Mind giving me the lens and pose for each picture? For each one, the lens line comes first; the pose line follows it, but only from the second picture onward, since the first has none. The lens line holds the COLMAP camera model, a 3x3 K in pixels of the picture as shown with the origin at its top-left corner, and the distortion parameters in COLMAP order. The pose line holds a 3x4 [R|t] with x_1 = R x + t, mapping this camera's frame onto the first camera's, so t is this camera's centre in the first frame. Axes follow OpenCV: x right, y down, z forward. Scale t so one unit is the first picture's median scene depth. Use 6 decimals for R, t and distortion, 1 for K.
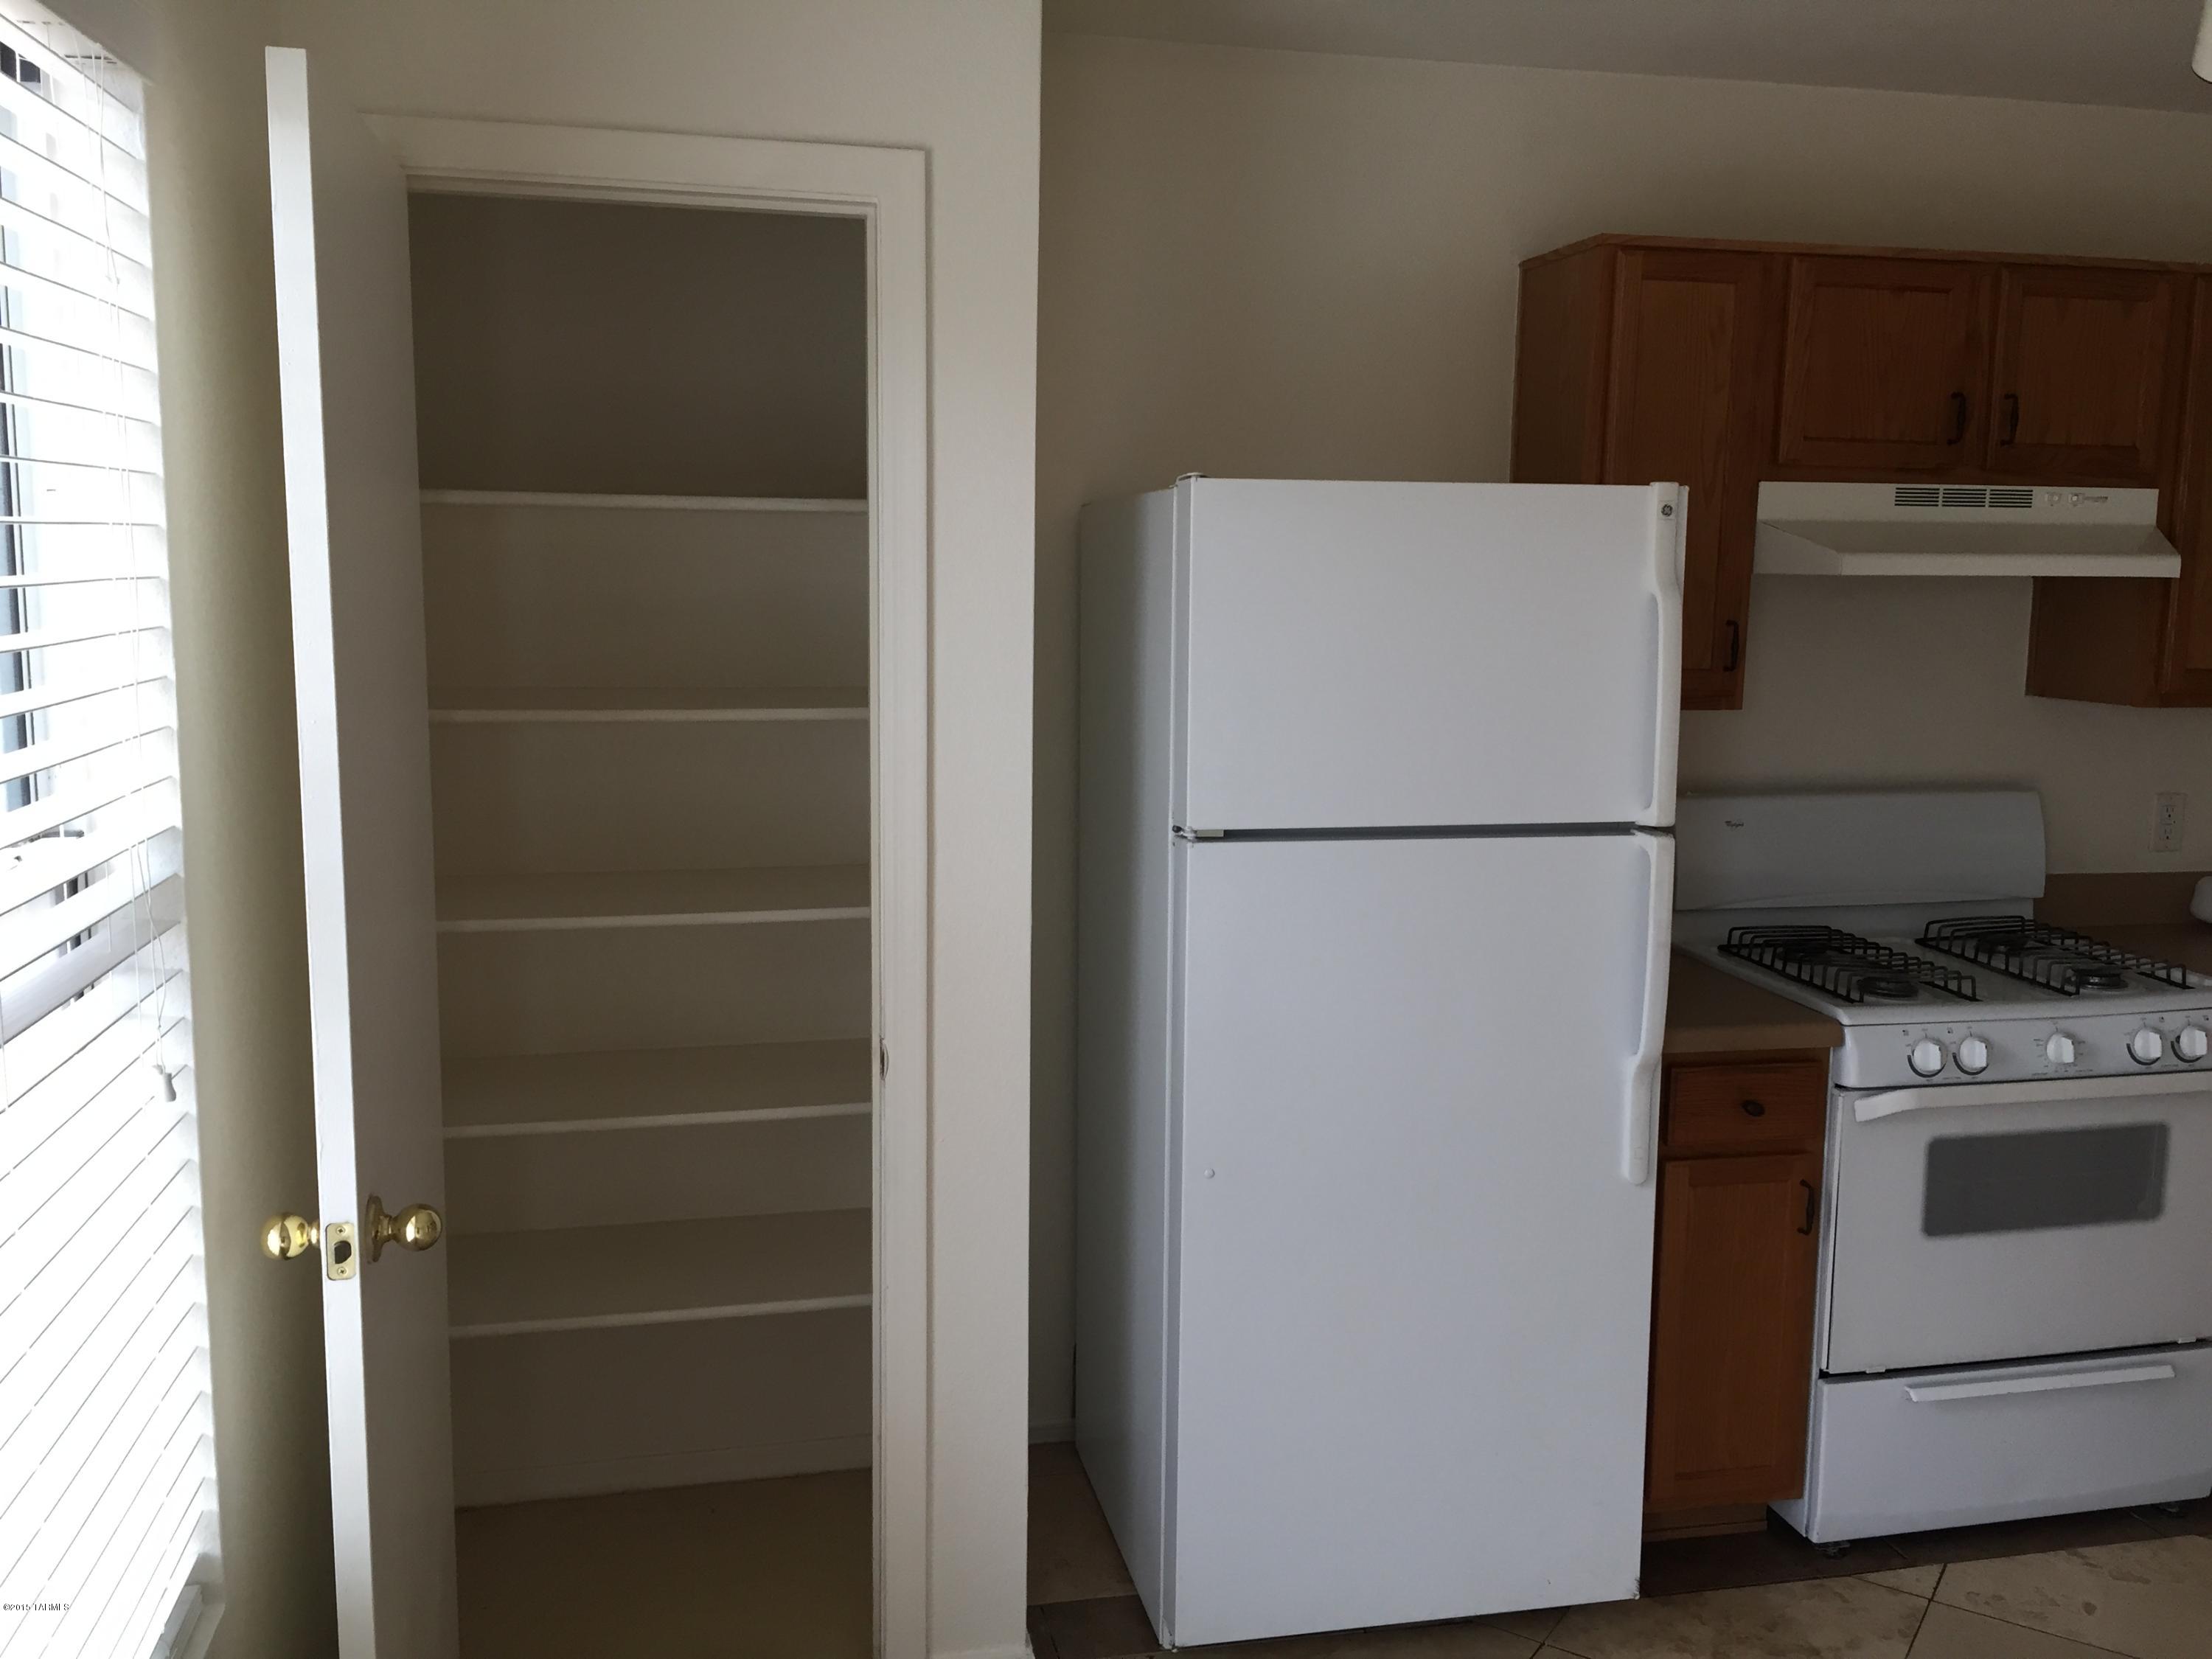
lens RADIAL K [[1941.4, 0, 1114.6], [0, 1941.4, 831.2], [0, 0, 1]] dist [0.094157, -0.124749]
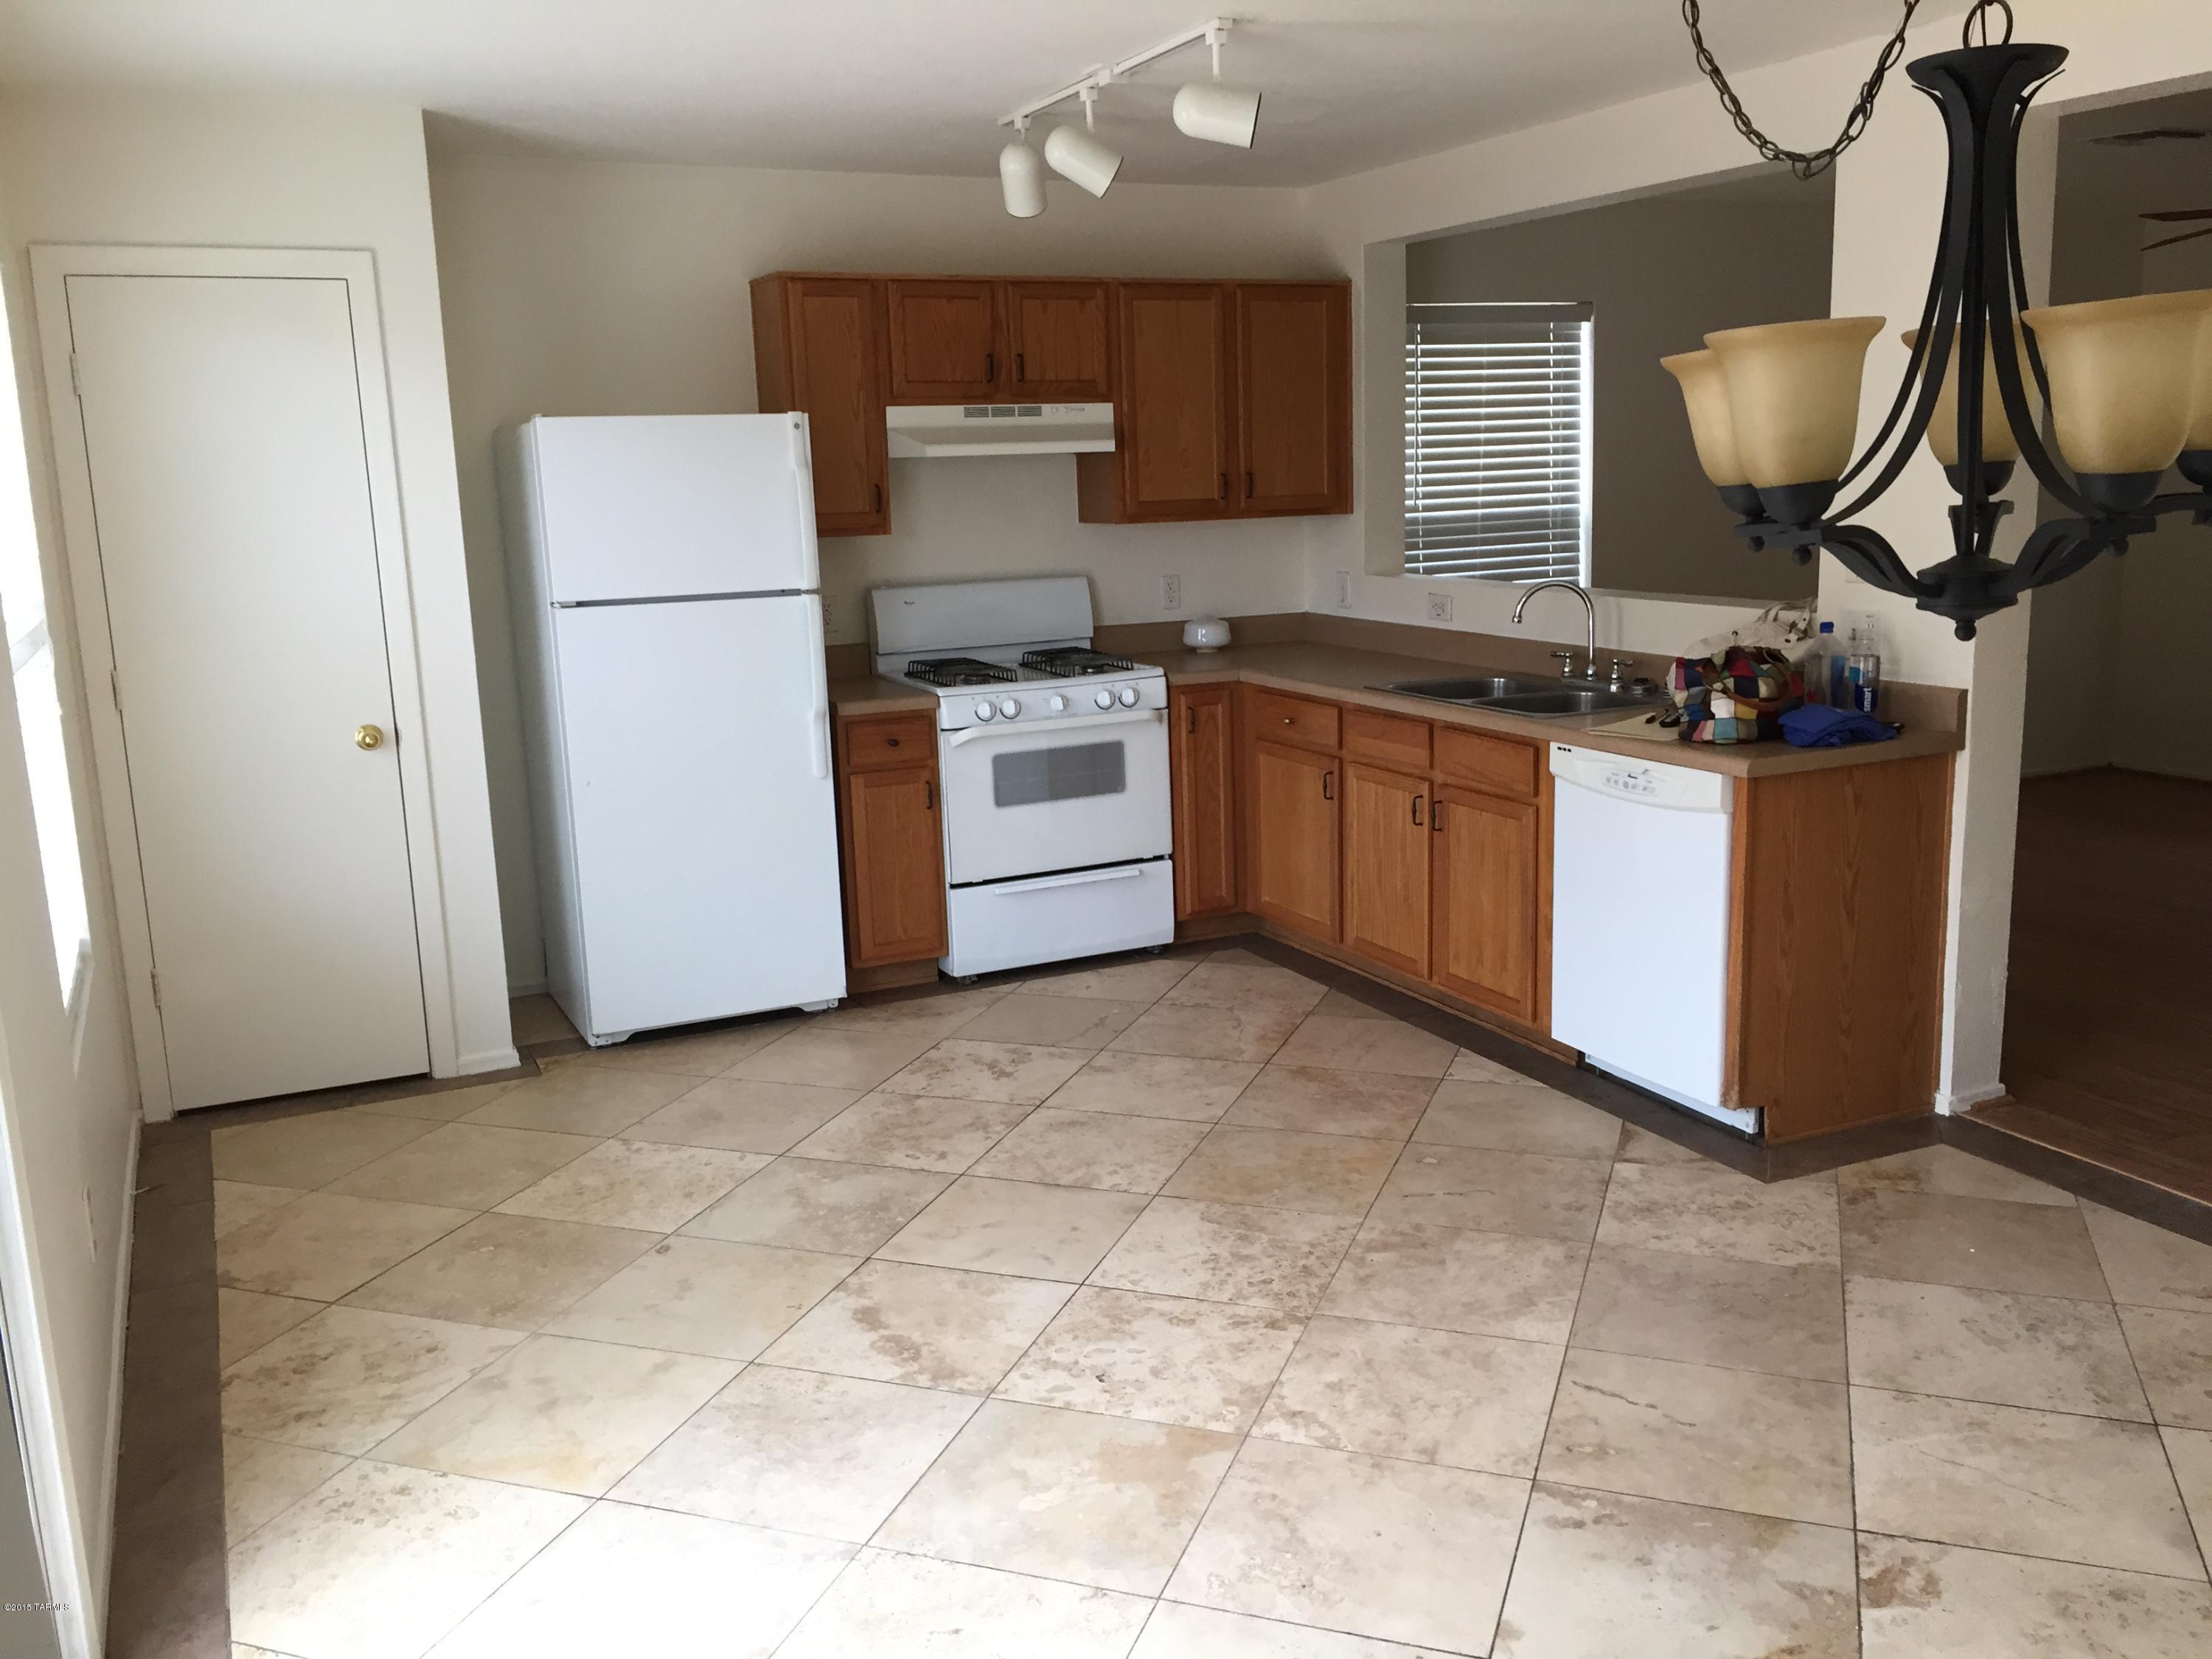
lens RADIAL K [[1941.4, 0, 1114.6], [0, 1941.4, 831.2], [0, 0, 1]] dist [0.094157, -0.124749]
pose [[0.972821, -0.085156, 0.215331, 0.116485], [0.074819, 0.995639, 0.055723, 0.132259], [-0.219138, -0.038098, 0.974950, -0.846667]]
